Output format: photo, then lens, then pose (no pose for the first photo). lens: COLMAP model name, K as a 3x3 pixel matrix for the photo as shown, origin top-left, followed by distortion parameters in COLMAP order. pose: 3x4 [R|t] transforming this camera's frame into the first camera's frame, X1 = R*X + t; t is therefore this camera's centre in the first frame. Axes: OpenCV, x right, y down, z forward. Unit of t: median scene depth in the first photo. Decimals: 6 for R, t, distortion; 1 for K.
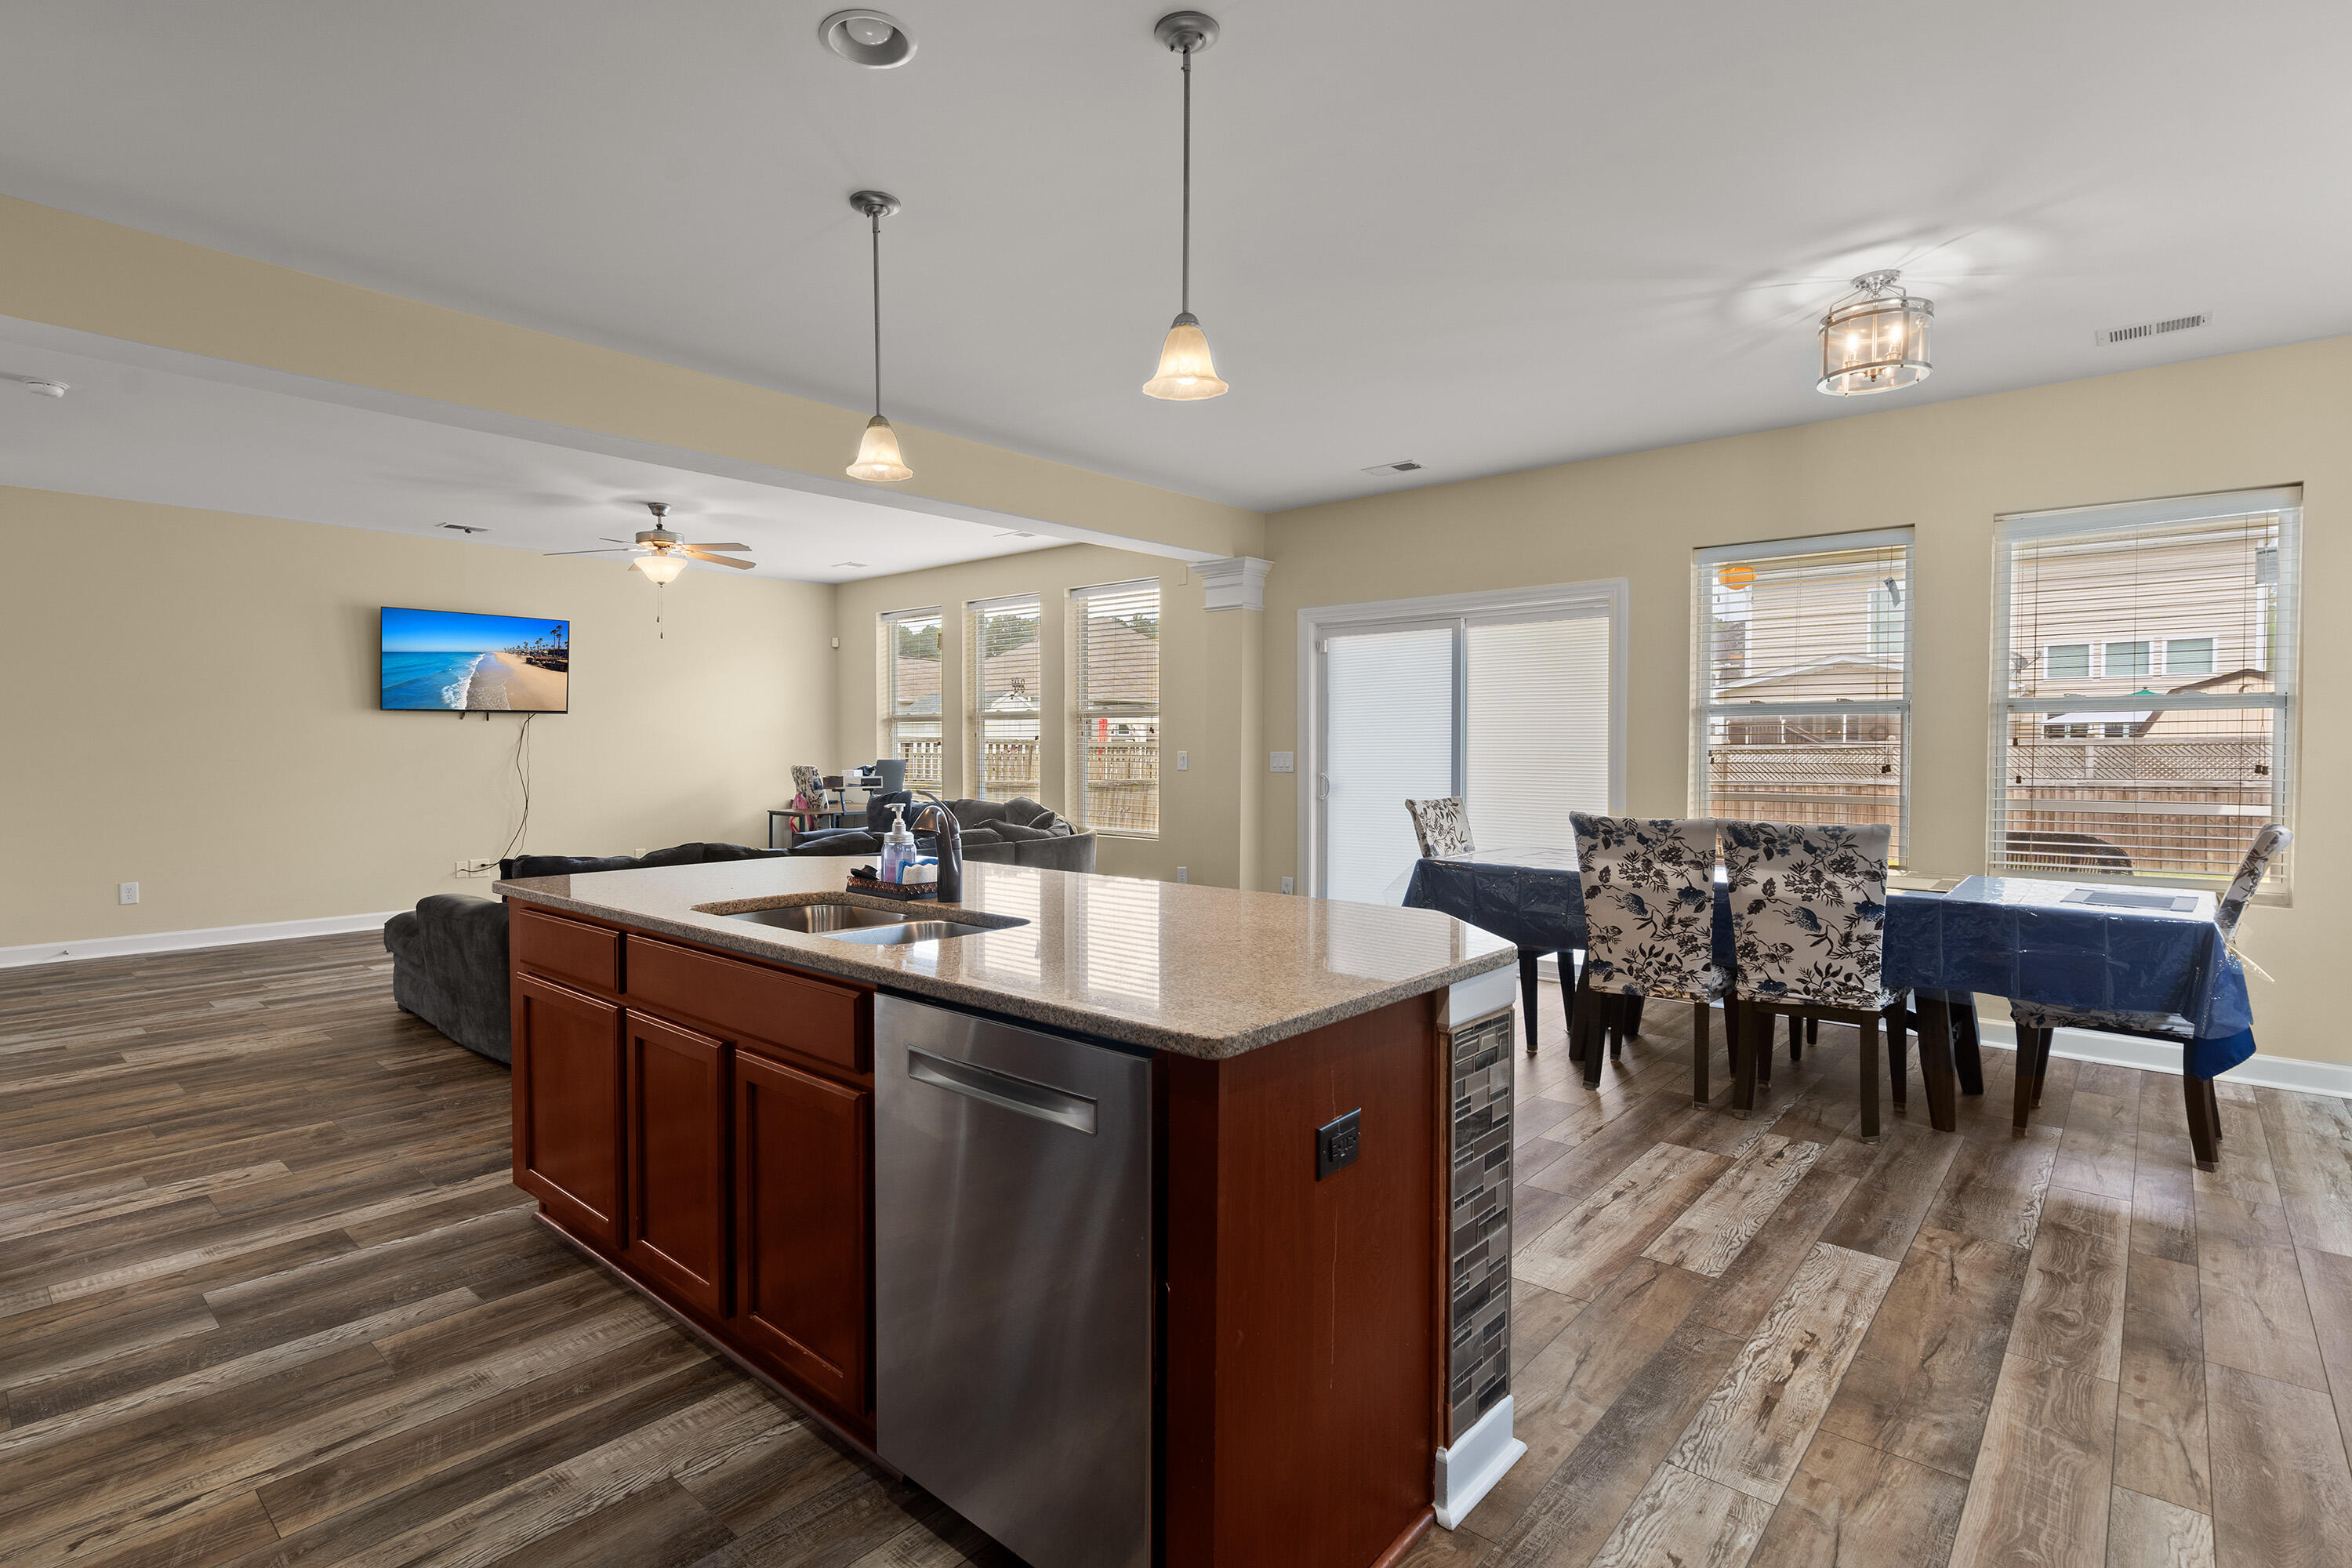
lens RADIAL K [[1136.5, 0, 1104.1], [0, 1136.5, 776.2], [0, 0, 1]] dist [-0.005105, 0.000189]
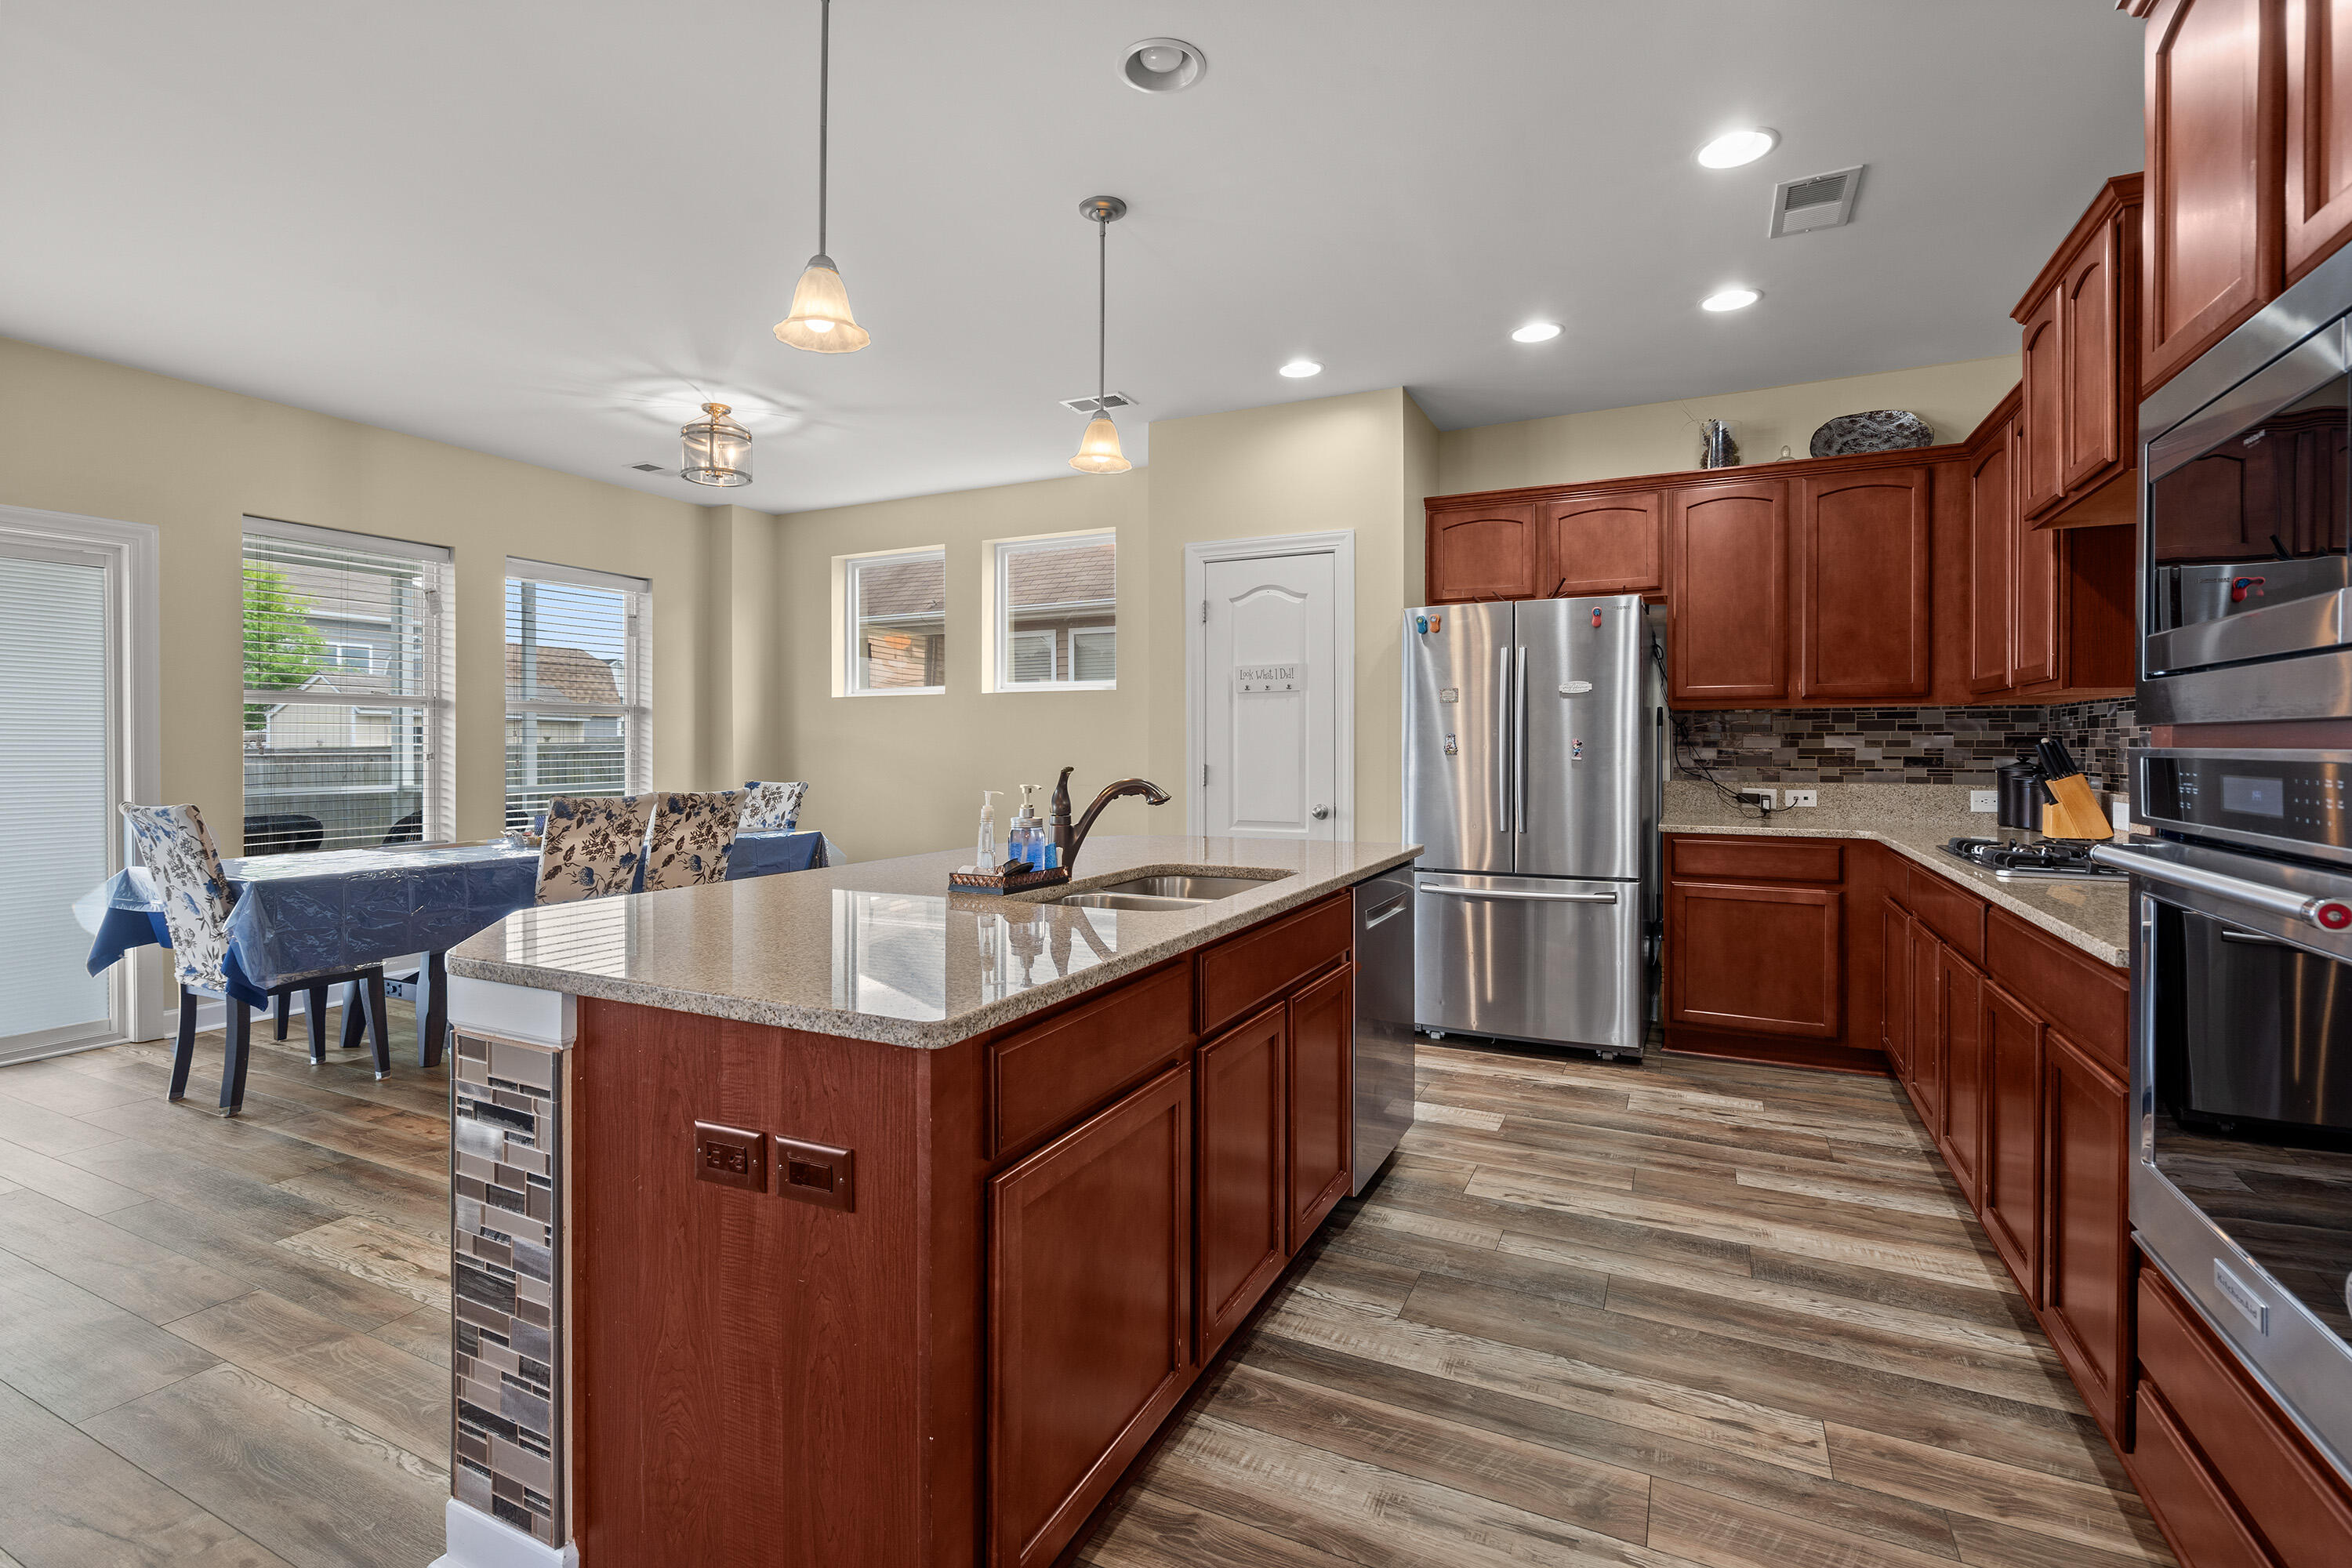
lens RADIAL K [[1087.1, 0, 1160.9], [0, 1087.1, 748.6], [0, 0, 1]] dist [-0.002185, -0.000273]
pose [[-0.286440, -0.001052, 0.958098, -0.931330], [0.024882, 0.999654, 0.008537, -0.008496], [-0.957775, 0.026284, -0.286314, 1.017976]]
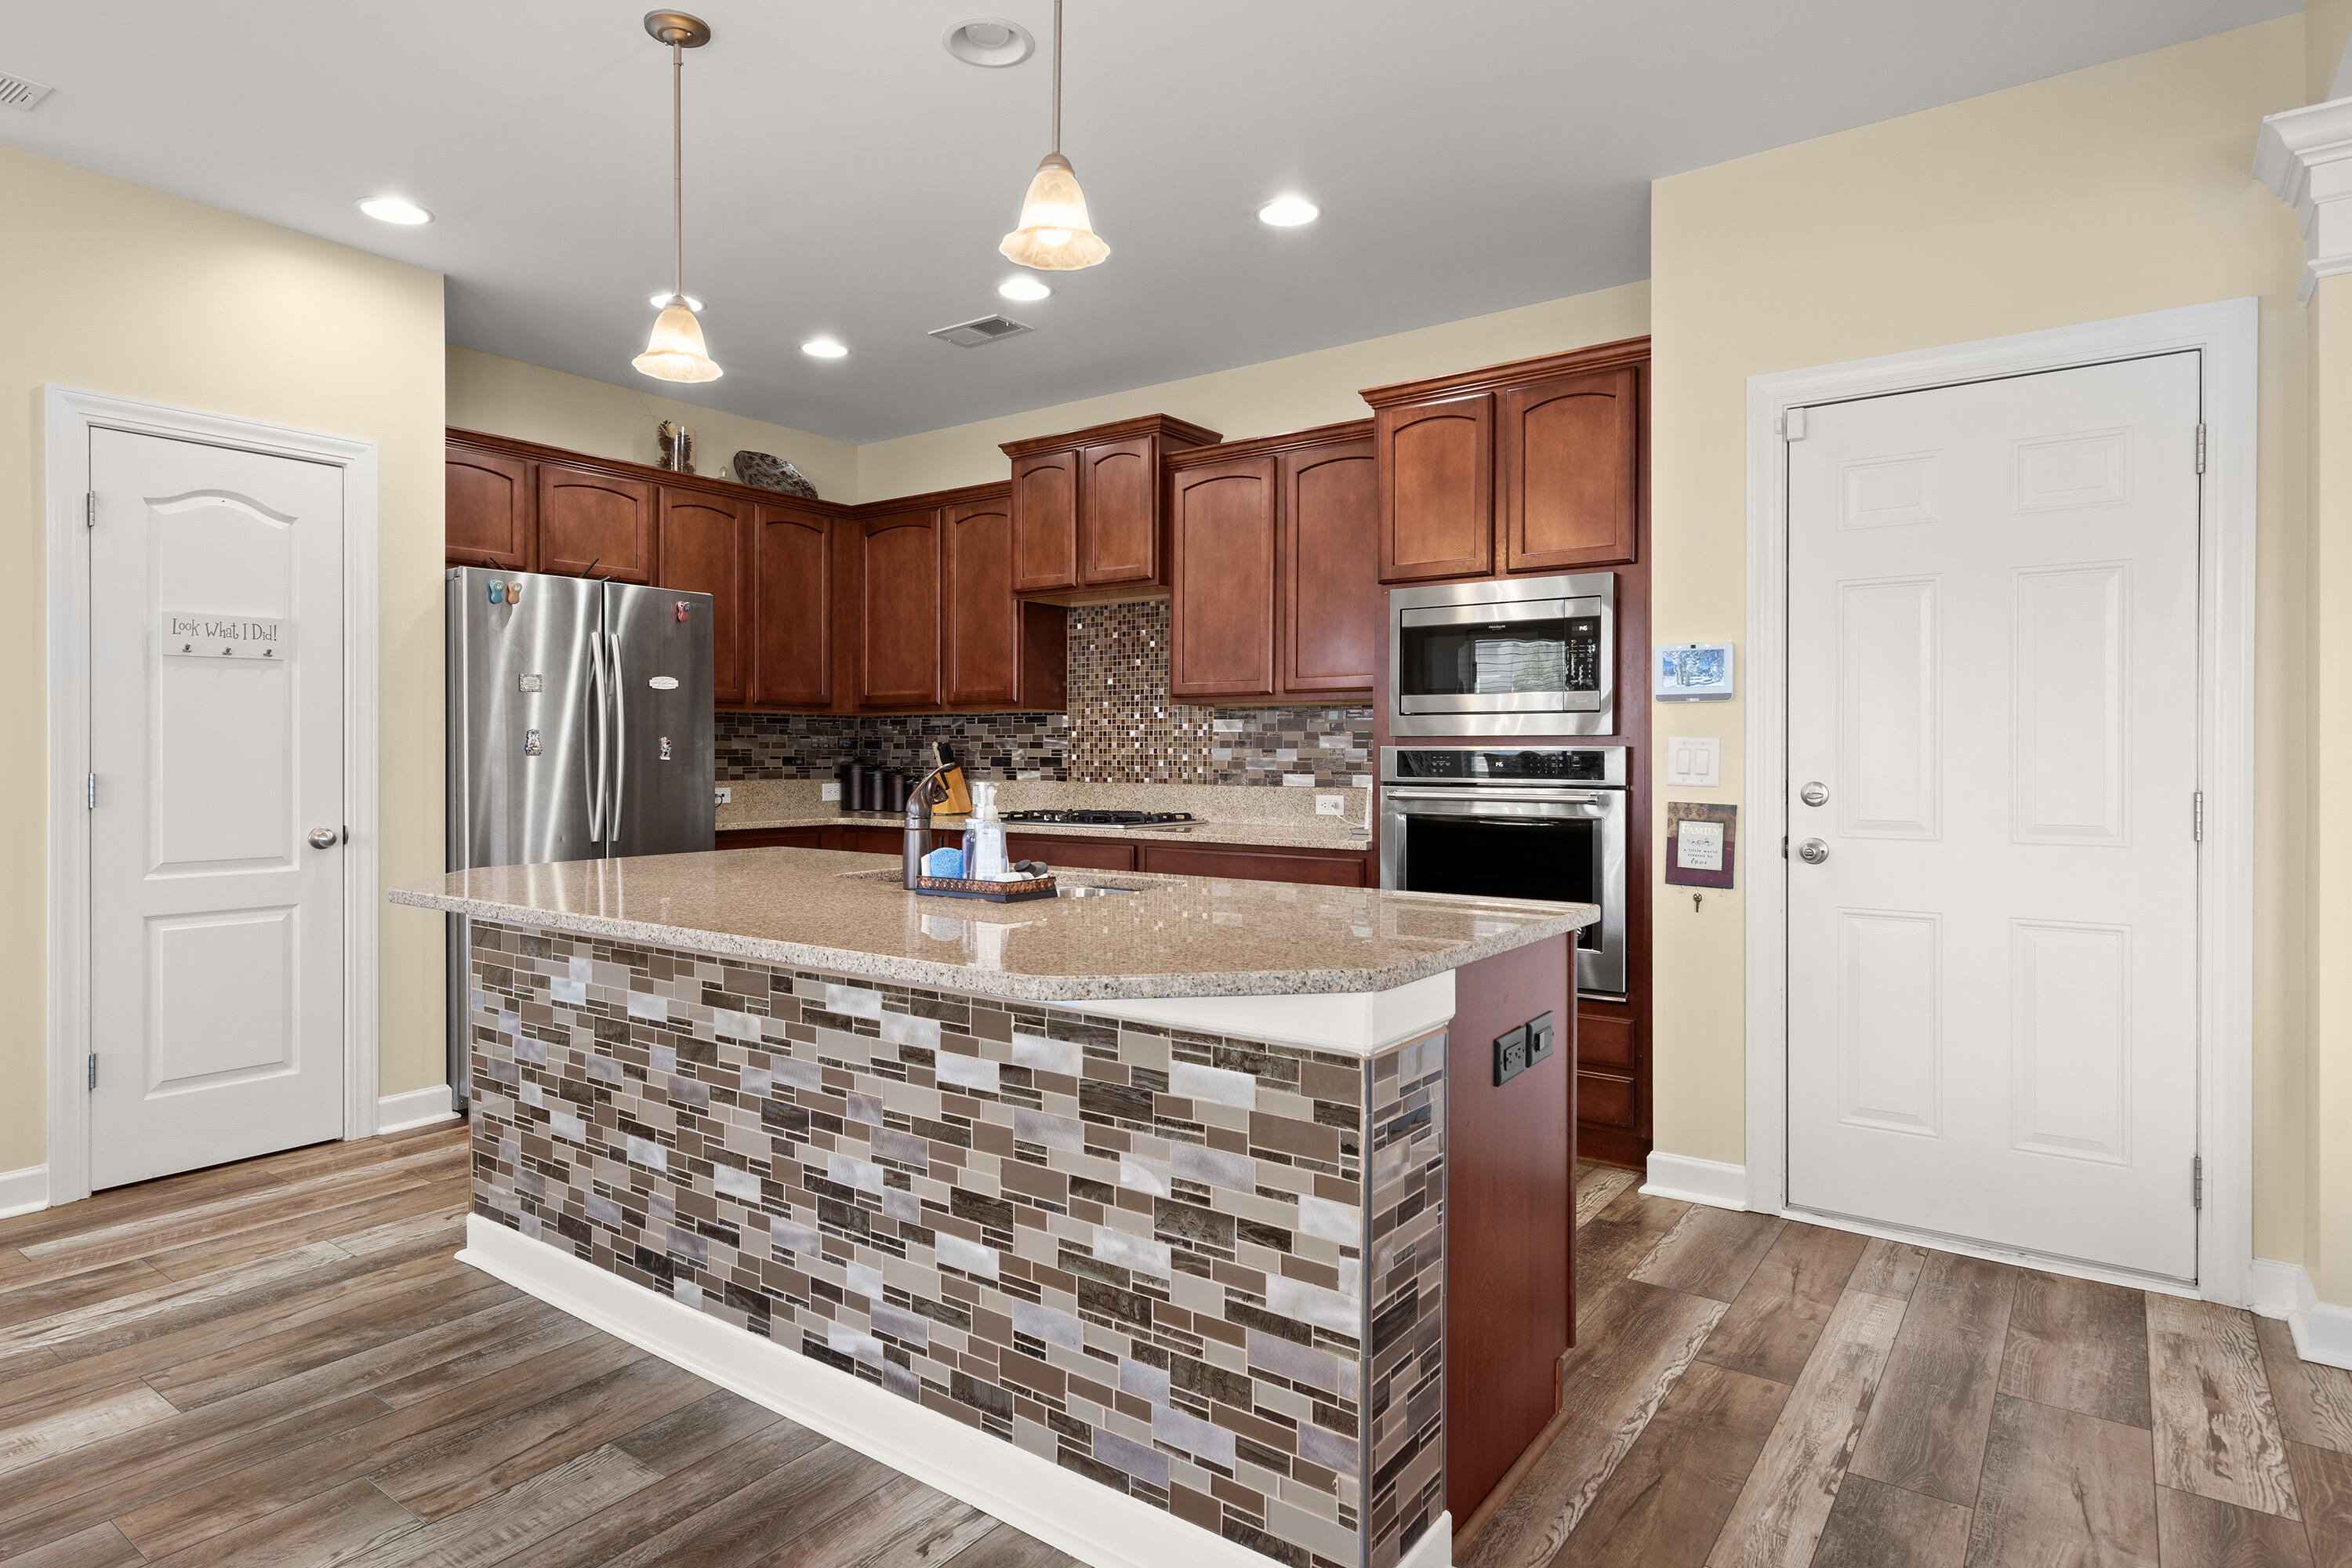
lens RADIAL K [[1283.6, 0, 1167.6], [0, 1283.6, 770.2], [0, 0, 1]] dist [-0.001311, -0.001171]
pose [[-0.993116, -0.000184, -0.117139, -0.182492], [-0.004696, 0.999257, 0.038246, -0.018736], [0.117044, 0.038532, -0.992379, 1.720782]]
